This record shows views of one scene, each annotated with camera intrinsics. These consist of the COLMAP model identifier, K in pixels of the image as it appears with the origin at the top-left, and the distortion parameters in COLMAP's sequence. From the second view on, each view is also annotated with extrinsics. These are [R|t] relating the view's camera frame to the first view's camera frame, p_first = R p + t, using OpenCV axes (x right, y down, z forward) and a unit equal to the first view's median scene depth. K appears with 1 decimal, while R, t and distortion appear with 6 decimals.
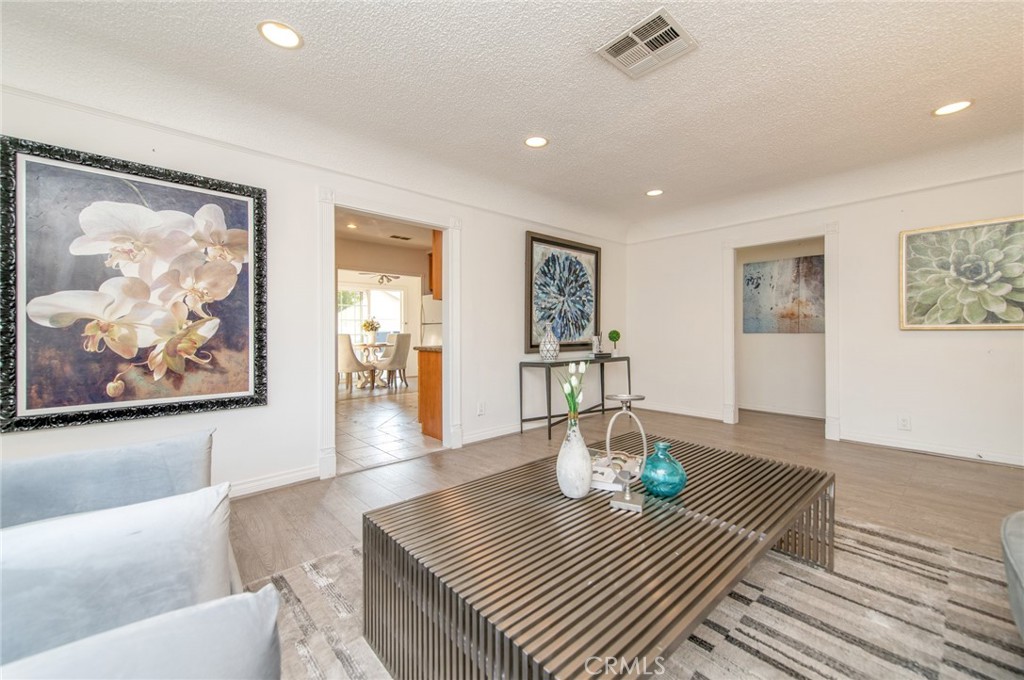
lens RADIAL K [[409.4, 0, 514.3], [0, 409.4, 335.5], [0, 0, 1]] dist [0.007423, -0.000134]
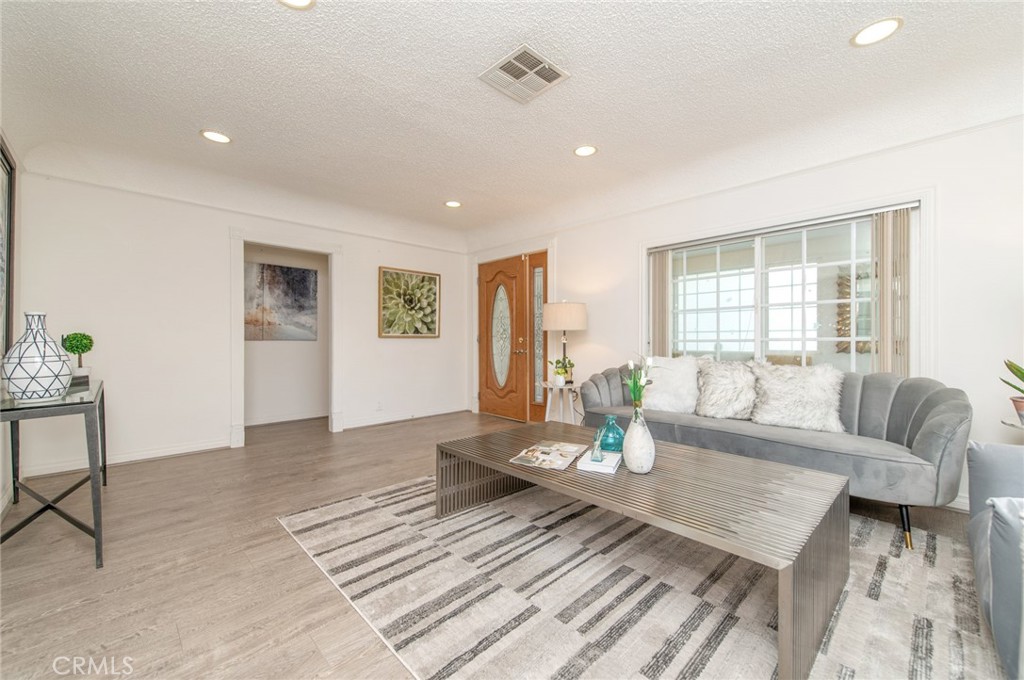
lens RADIAL K [[409.4, 0, 521.7], [0, 409.4, 342.9], [0, 0, 1]] dist [0.007423, -0.000134]
pose [[-0.072228, -0.001479, 0.997387, -0.472496], [0.011280, 0.999934, 0.002299, 0.006708], [-0.997324, 0.011416, -0.072207, 0.638281]]
